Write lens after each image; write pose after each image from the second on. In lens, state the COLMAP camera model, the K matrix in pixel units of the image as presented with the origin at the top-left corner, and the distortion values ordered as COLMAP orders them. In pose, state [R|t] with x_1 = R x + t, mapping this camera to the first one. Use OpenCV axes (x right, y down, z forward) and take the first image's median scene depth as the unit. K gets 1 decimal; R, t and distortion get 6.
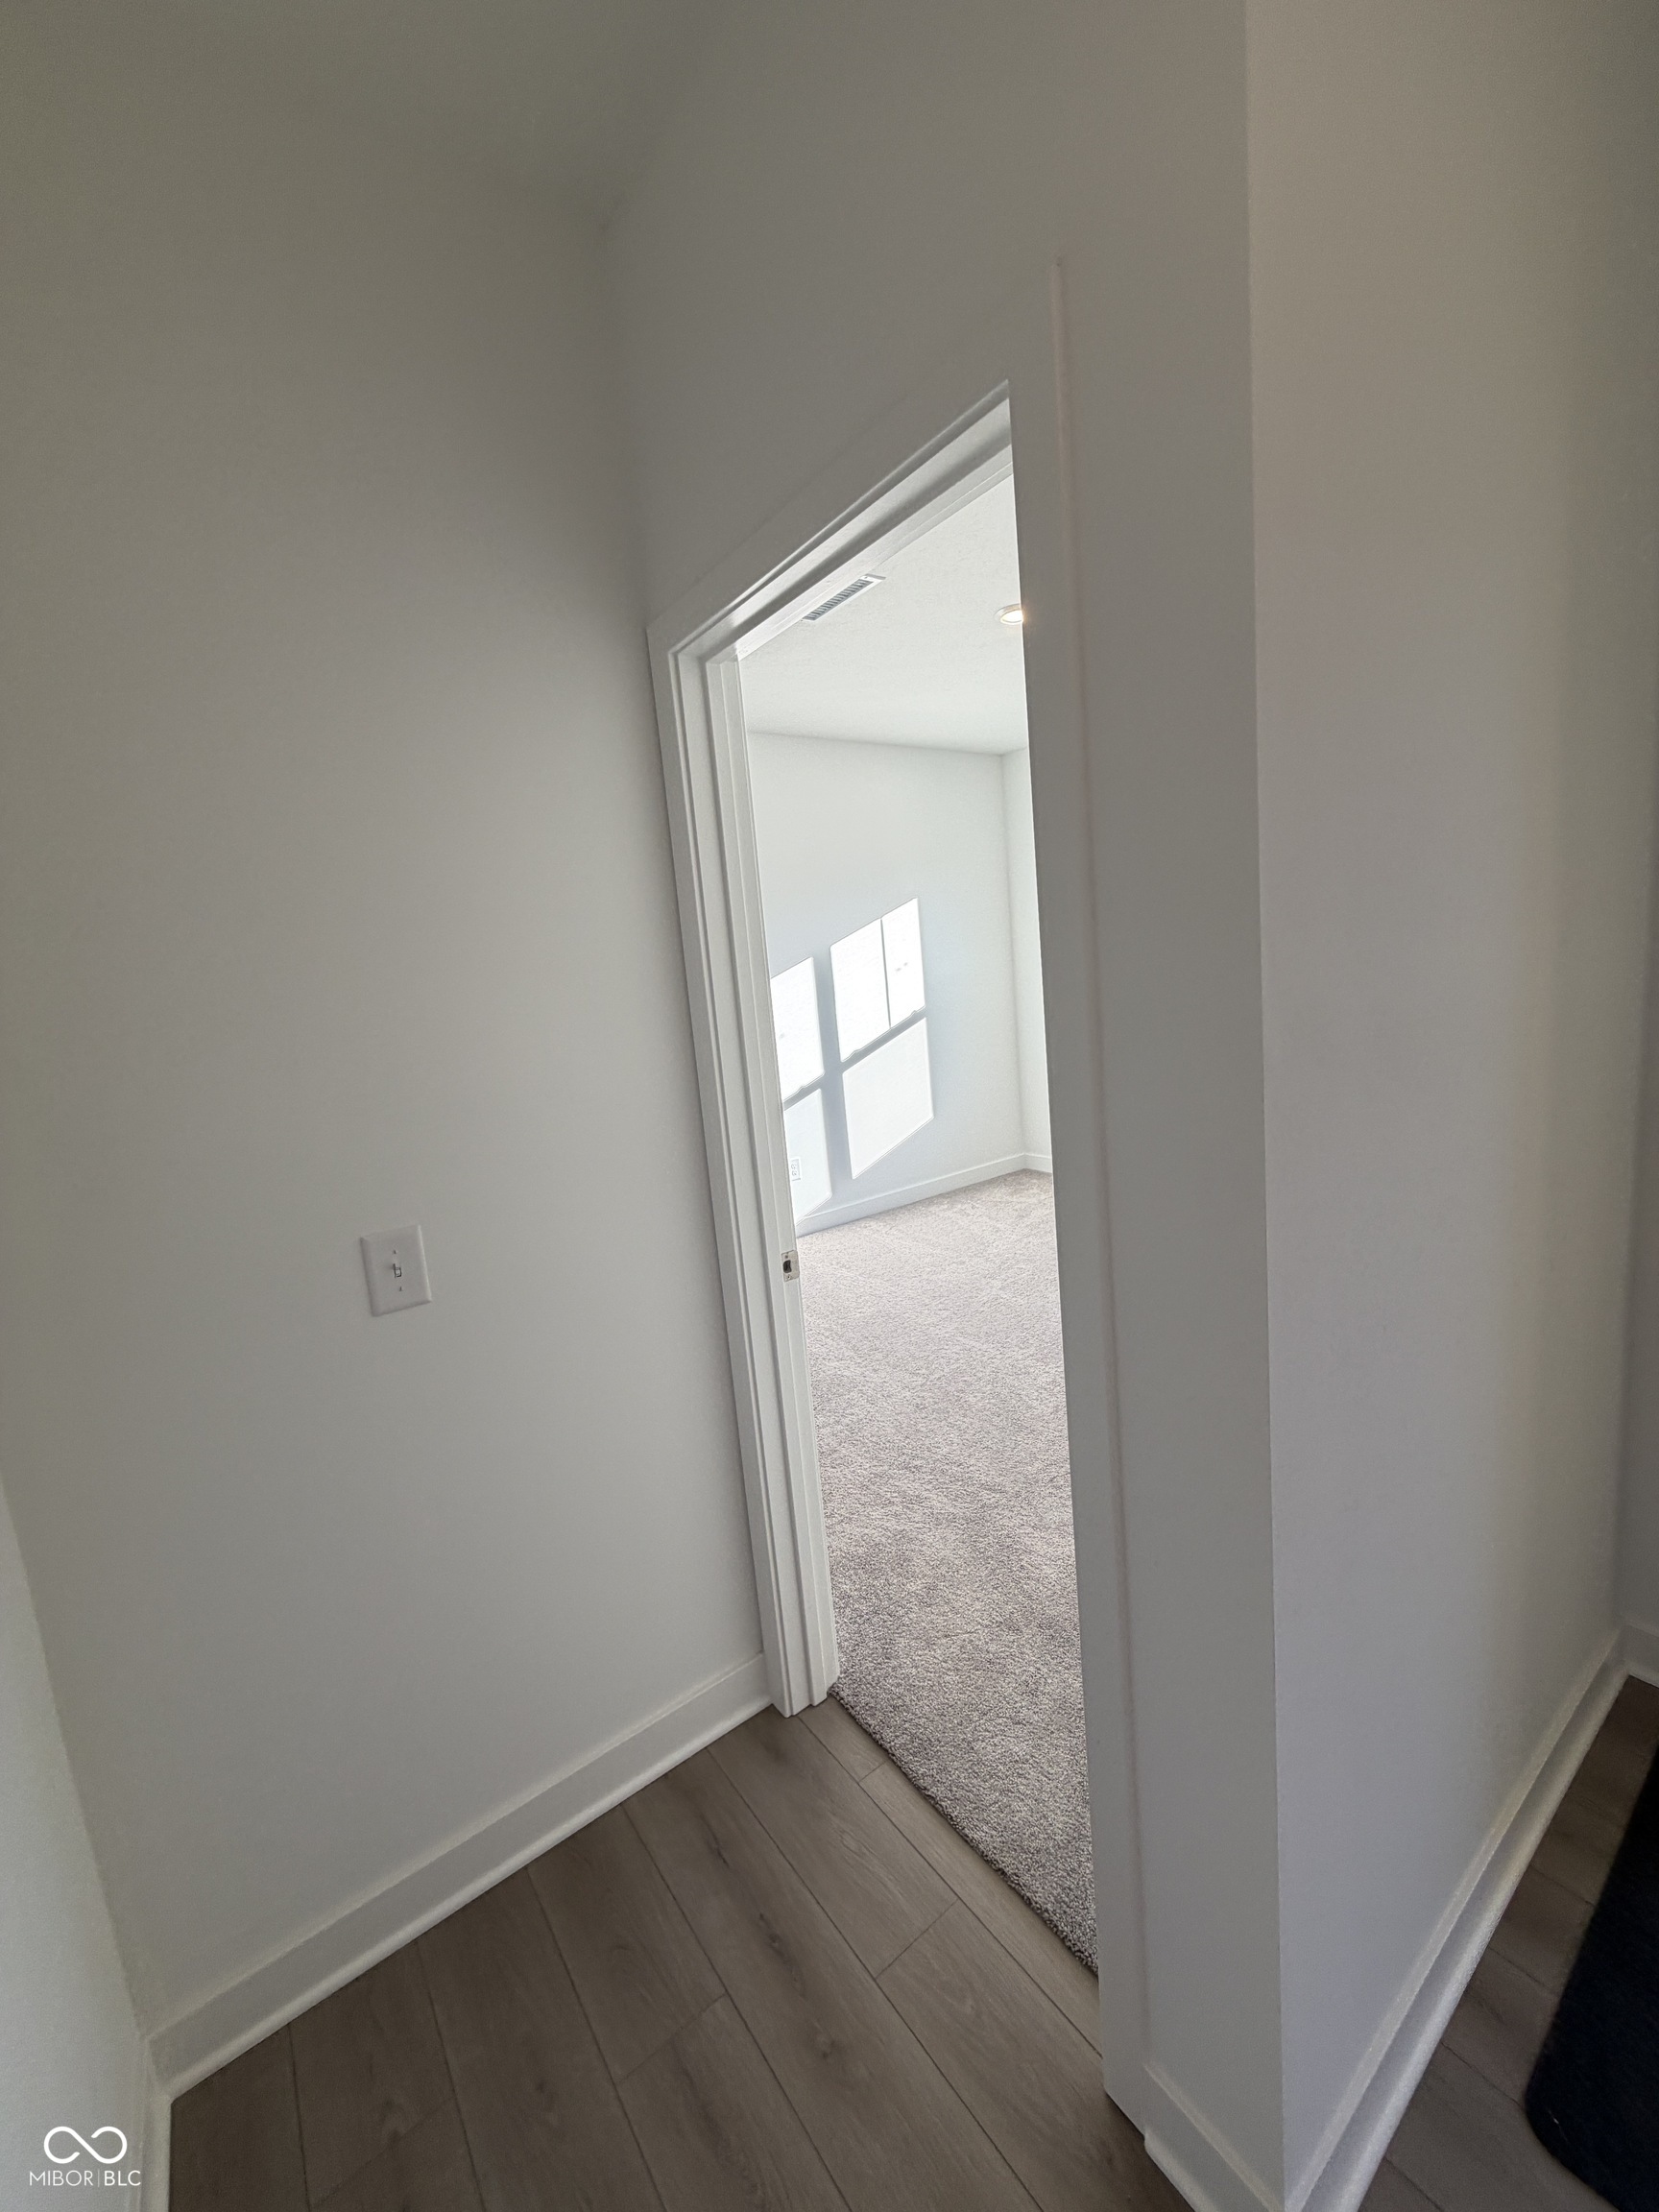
lens RADIAL K [[873.6, 0, 820.4], [0, 873.6, 1097.1], [0, 0, 1]] dist [0.003116, -0.000234]
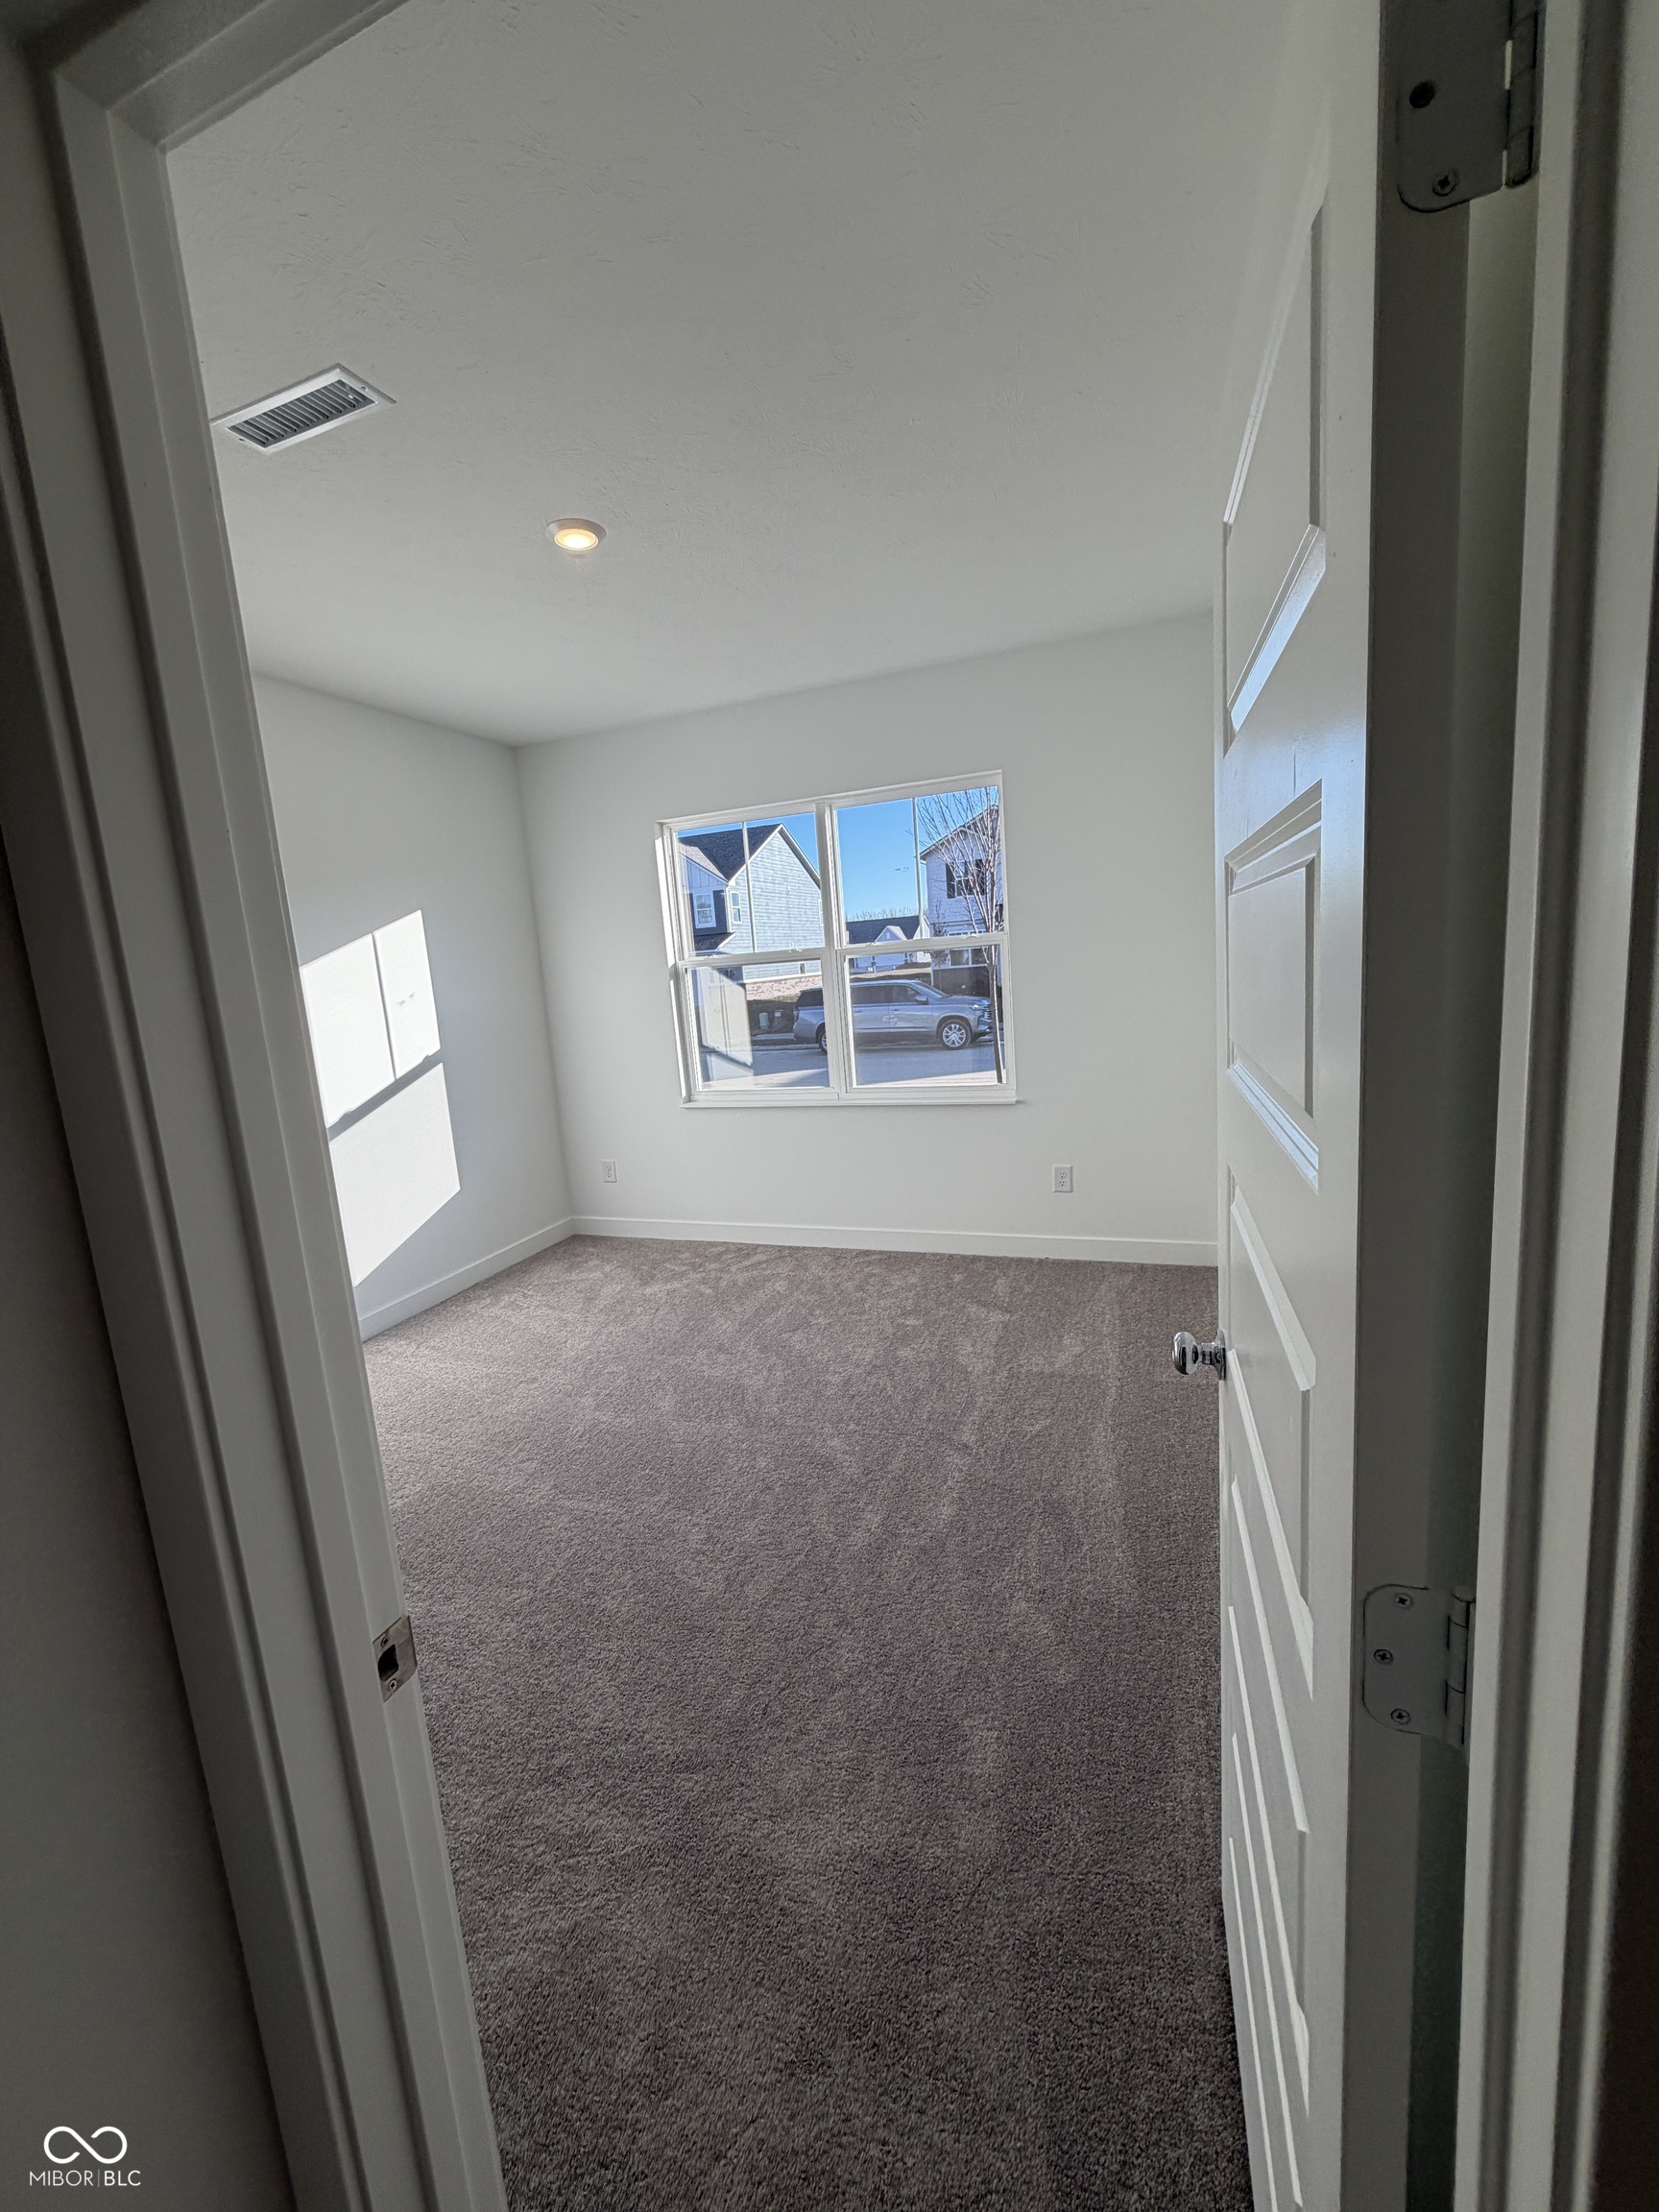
lens RADIAL K [[873.6, 0, 820.4], [0, 873.6, 1097.1], [0, 0, 1]] dist [0.003116, -0.000234]
pose [[0.836122, -0.057968, 0.545472, -0.028437], [0.081565, 0.996484, -0.019127, -0.020870], [-0.542446, 0.060484, 0.837911, 0.182718]]
